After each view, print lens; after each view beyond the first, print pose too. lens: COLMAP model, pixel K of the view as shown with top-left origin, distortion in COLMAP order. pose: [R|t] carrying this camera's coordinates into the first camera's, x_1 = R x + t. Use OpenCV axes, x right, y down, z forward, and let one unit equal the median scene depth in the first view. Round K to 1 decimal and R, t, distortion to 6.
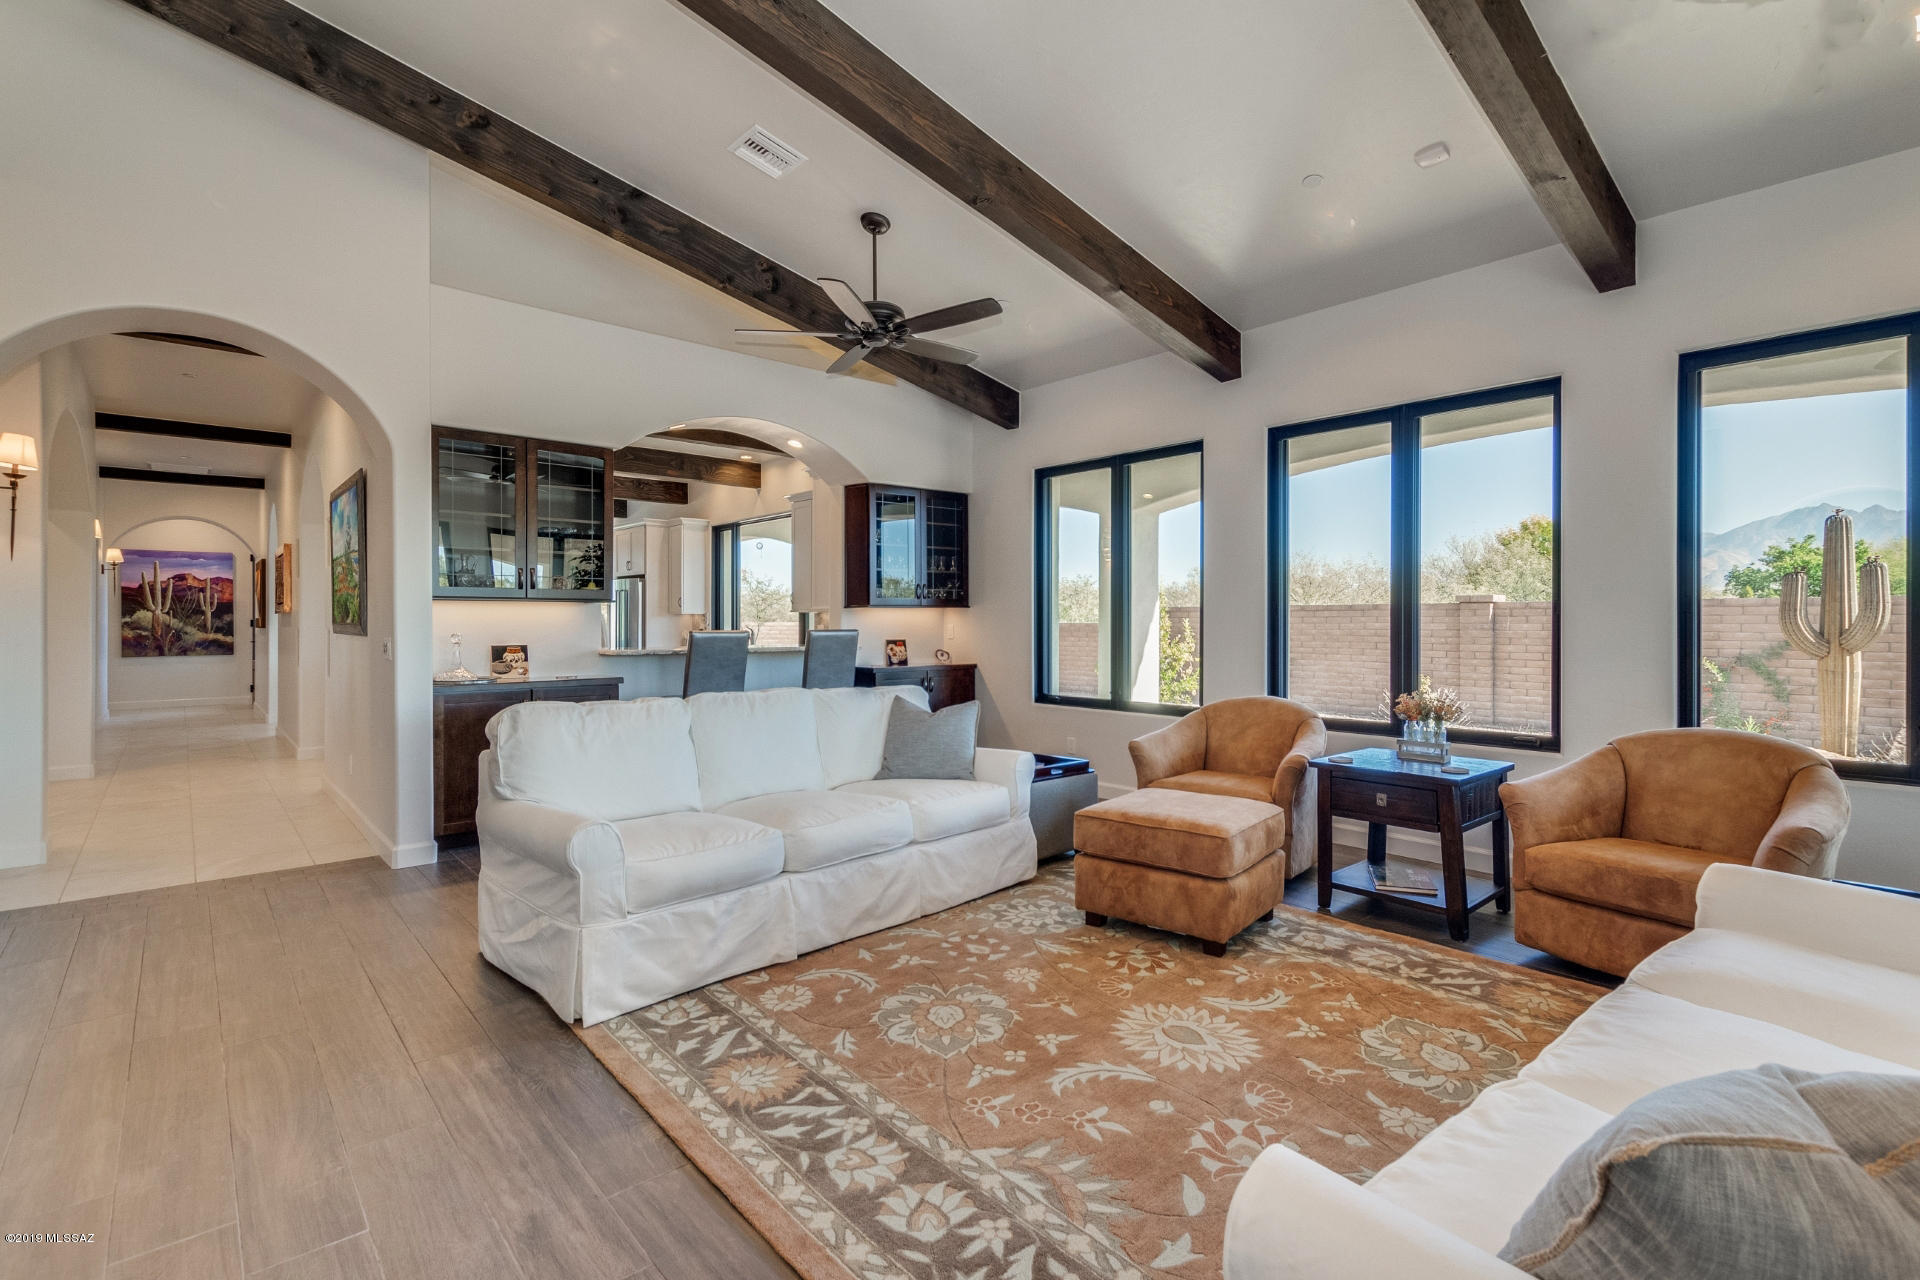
lens RADIAL K [[887.5, 0, 968.5], [0, 887.5, 627.0], [0, 0, 1]] dist [0.003800, 0.001947]
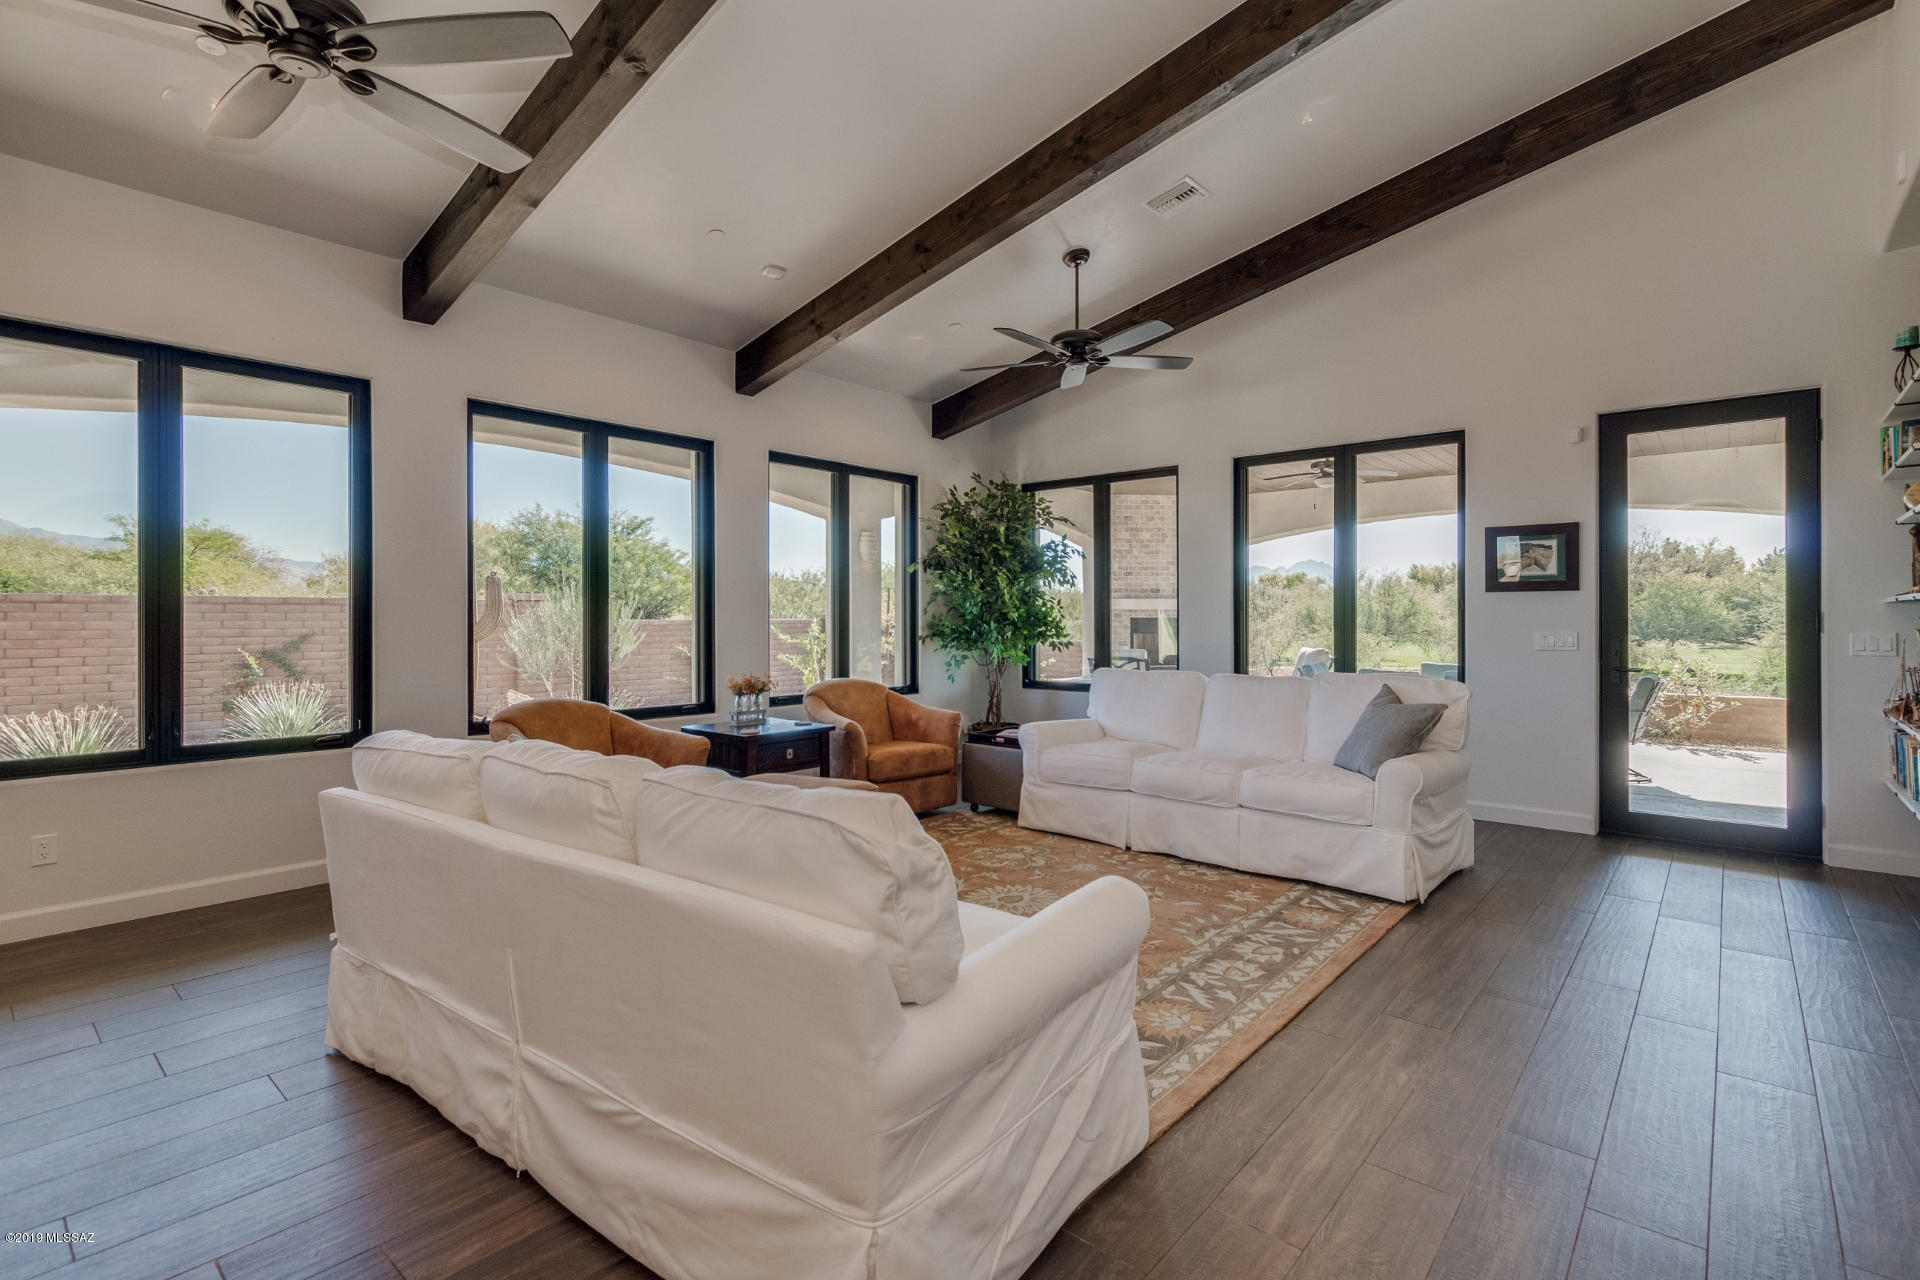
lens RADIAL K [[887.5, 0, 960.2], [0, 887.5, 626.0], [0, 0, 1]] dist [0.003800, 0.001947]
pose [[-0.133751, -0.007294, 0.990988, -1.149381], [0.005854, 0.999950, 0.008151, -0.004915], [-0.990998, 0.006892, -0.133702, 1.224007]]
